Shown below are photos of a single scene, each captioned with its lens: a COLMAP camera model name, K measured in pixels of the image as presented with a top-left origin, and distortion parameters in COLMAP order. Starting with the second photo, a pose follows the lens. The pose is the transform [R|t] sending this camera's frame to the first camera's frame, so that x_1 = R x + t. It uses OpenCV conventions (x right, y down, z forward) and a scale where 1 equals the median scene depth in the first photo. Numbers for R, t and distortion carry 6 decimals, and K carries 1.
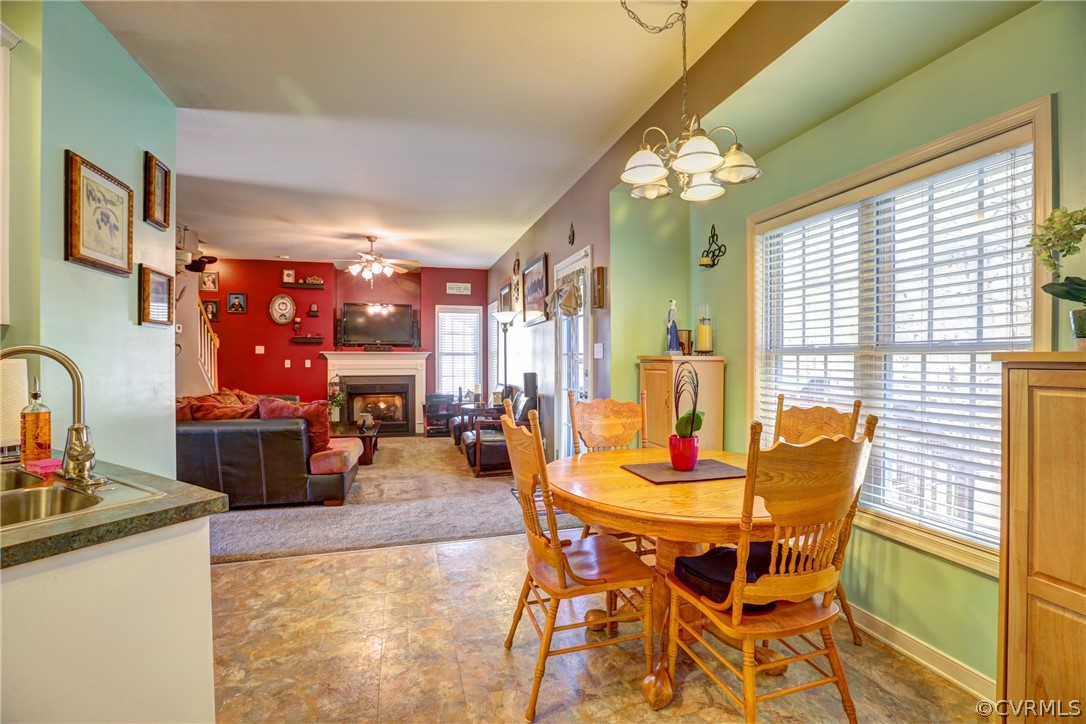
lens RADIAL K [[495.6, 0, 540.3], [0, 495.6, 360.7], [0, 0, 1]] dist [-0.049429, 0.016326]
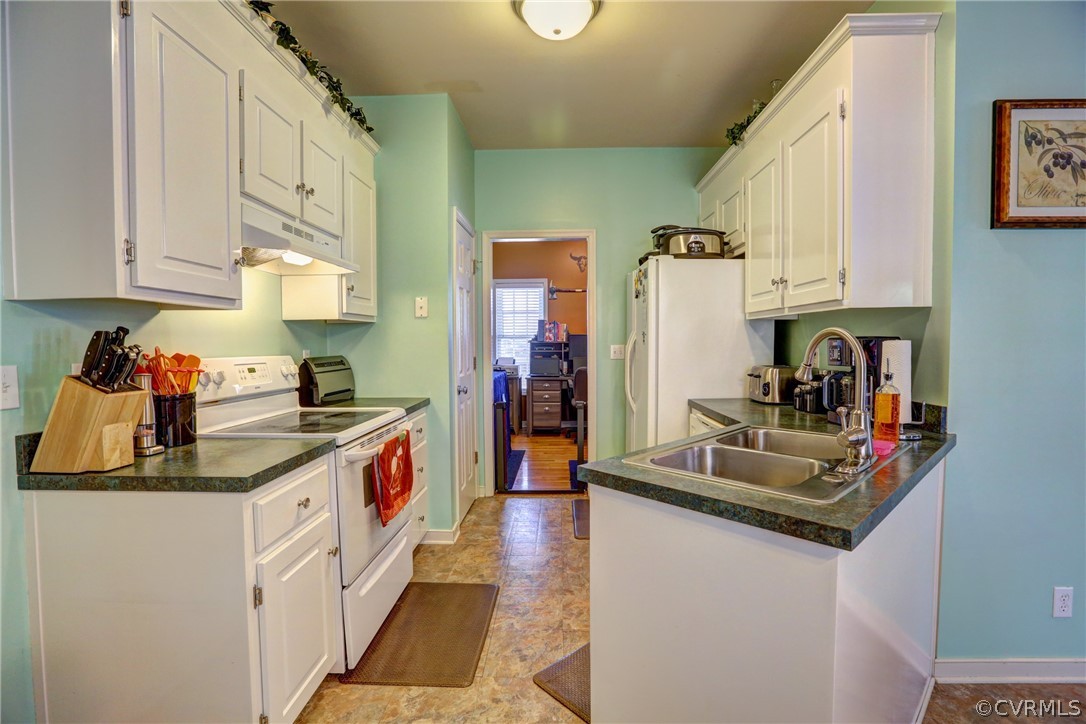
lens RADIAL K [[495.6, 0, 548.1], [0, 495.6, 360.8], [0, 0, 1]] dist [-0.049429, 0.016326]
pose [[-0.291506, 0.042563, -0.955622, 0.030885], [0.000008, 0.999010, 0.044493, -0.001465], [0.956569, 0.012963, -0.291217, 0.140036]]
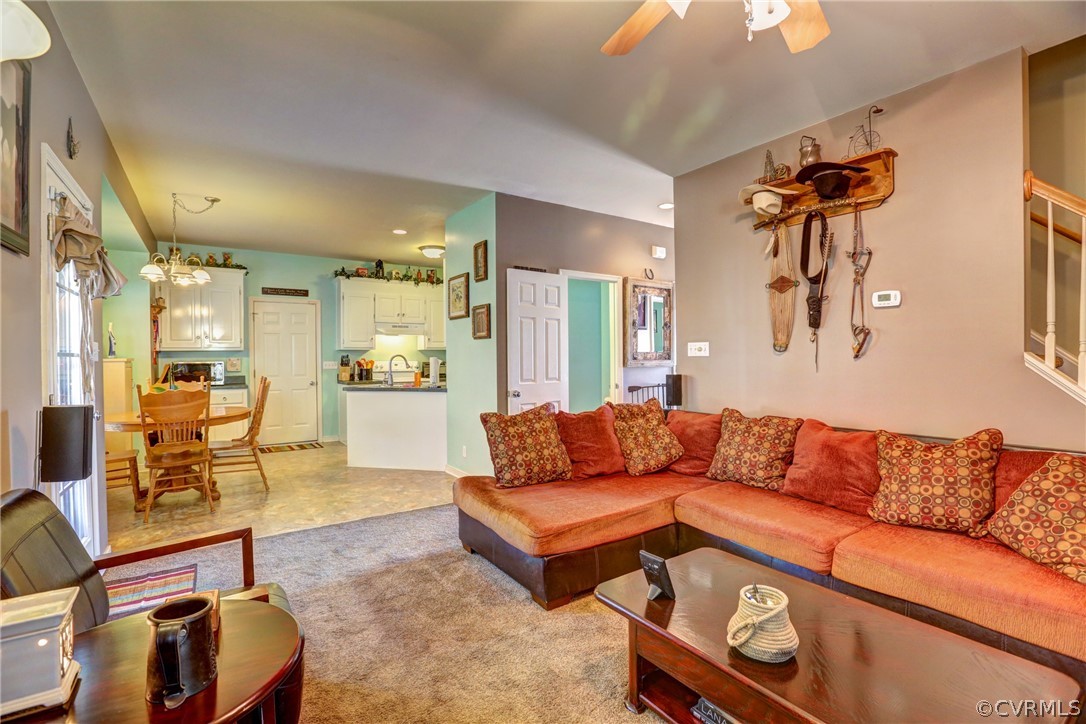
lens RADIAL K [[495.6, 0, 546.5], [0, 495.6, 360.2], [0, 0, 1]] dist [-0.049429, 0.016326]
pose [[-0.943143, 0.012331, -0.332159, -0.167857], [0.007653, 0.999852, 0.015390, -0.007478], [0.332300, 0.011973, -0.943098, 1.101241]]
